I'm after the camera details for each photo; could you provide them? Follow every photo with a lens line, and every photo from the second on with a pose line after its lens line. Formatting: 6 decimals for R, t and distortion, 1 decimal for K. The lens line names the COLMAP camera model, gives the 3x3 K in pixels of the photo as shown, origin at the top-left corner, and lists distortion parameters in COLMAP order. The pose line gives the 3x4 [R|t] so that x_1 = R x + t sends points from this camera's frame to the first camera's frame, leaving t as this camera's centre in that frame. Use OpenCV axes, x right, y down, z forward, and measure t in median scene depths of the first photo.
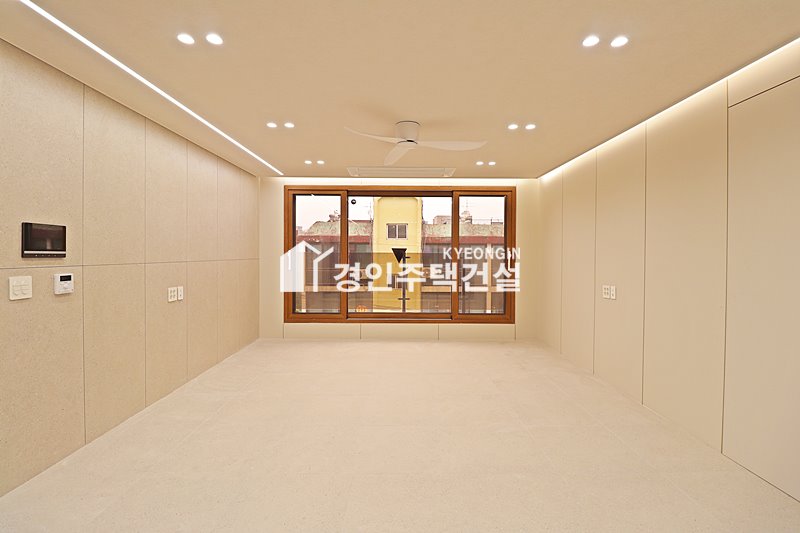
lens RADIAL K [[371.6, 0, 404.1], [0, 371.6, 260.1], [0, 0, 1]] dist [-0.002594, -0.009028]
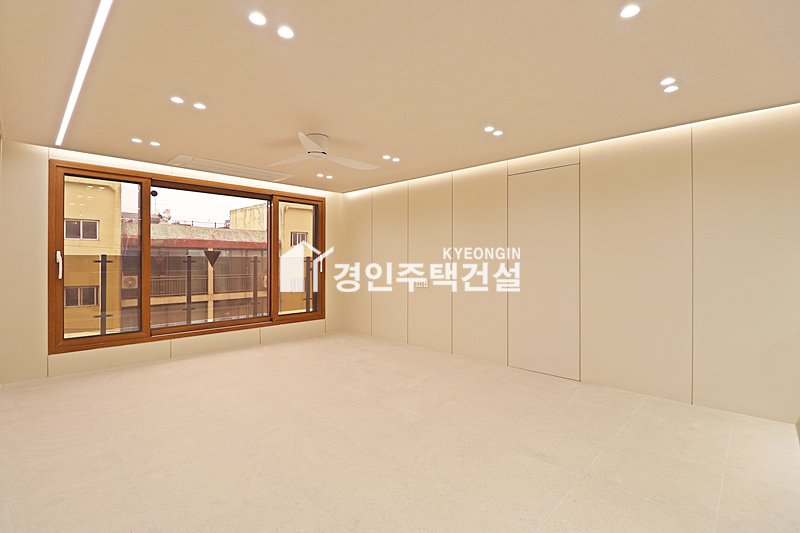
lens RADIAL K [[371.6, 0, 394.8], [0, 371.6, 259.4], [0, 0, 1]] dist [-0.002594, -0.009028]
pose [[0.706994, -0.002144, 0.707216, -0.352008], [0.013865, 0.999845, -0.010829, 0.005531], [-0.707083, 0.017462, 0.706915, 0.046637]]
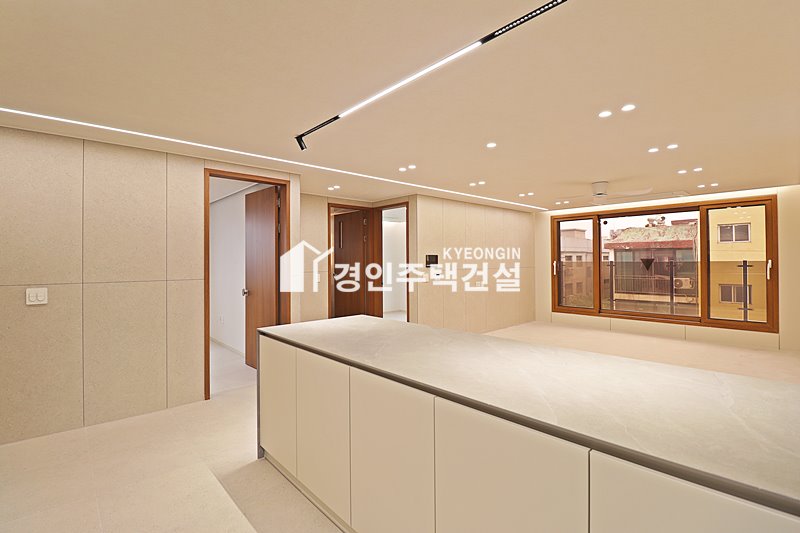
lens RADIAL K [[371.6, 0, 399.7], [0, 371.6, 256.9], [0, 0, 1]] dist [-0.002594, -0.009028]
pose [[0.672591, -0.018369, -0.739786, 0.343191], [-0.001493, 0.999656, -0.026179, -0.004426], [0.740013, 0.018713, 0.672332, -0.396464]]
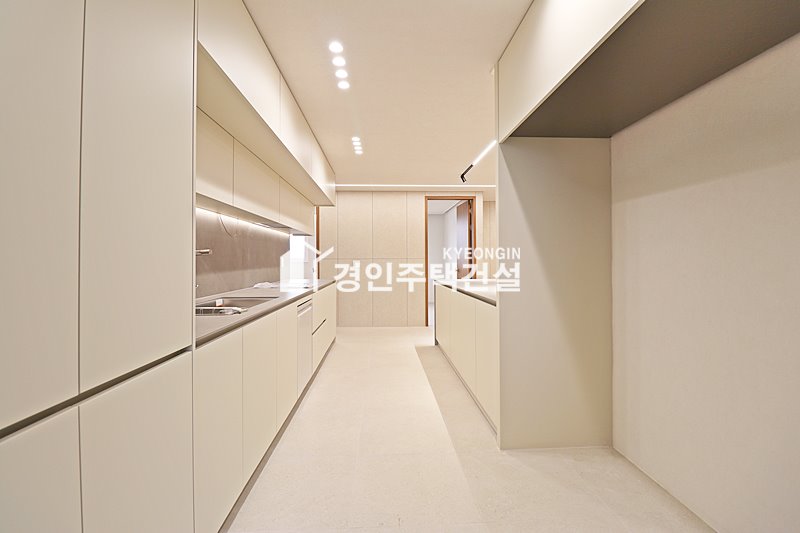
lens RADIAL K [[371.6, 0, 401.5], [0, 371.6, 261.5], [0, 0, 1]] dist [-0.002594, -0.009028]
pose [[0.053601, -0.006486, -0.998541, 0.793158], [-0.011636, 0.999907, -0.007120, 0.036387], [0.998495, 0.012001, 0.053521, -0.345470]]
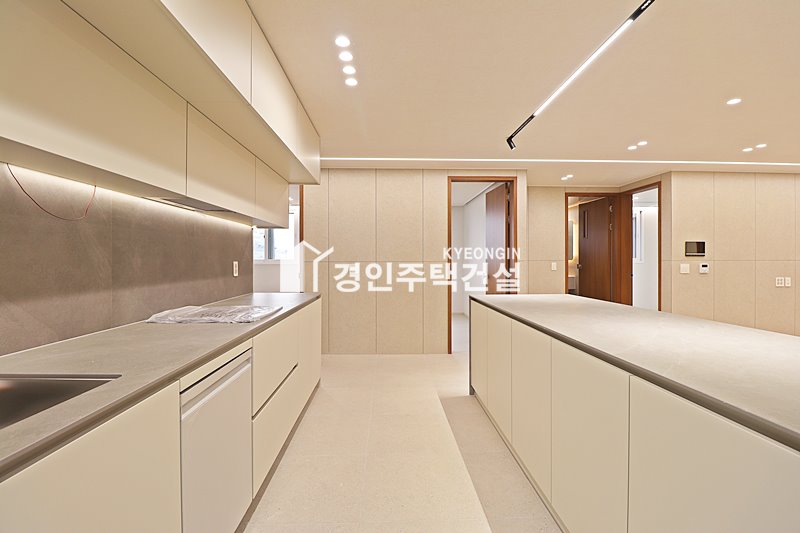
lens RADIAL K [[371.6, 0, 404.9], [0, 371.6, 261.2], [0, 0, 1]] dist [-0.002594, -0.009028]
pose [[0.042699, -0.002735, -0.999084, 0.478160], [-0.013007, 0.999910, -0.003293, 0.021555], [0.999003, 0.013136, 0.042660, -0.345366]]
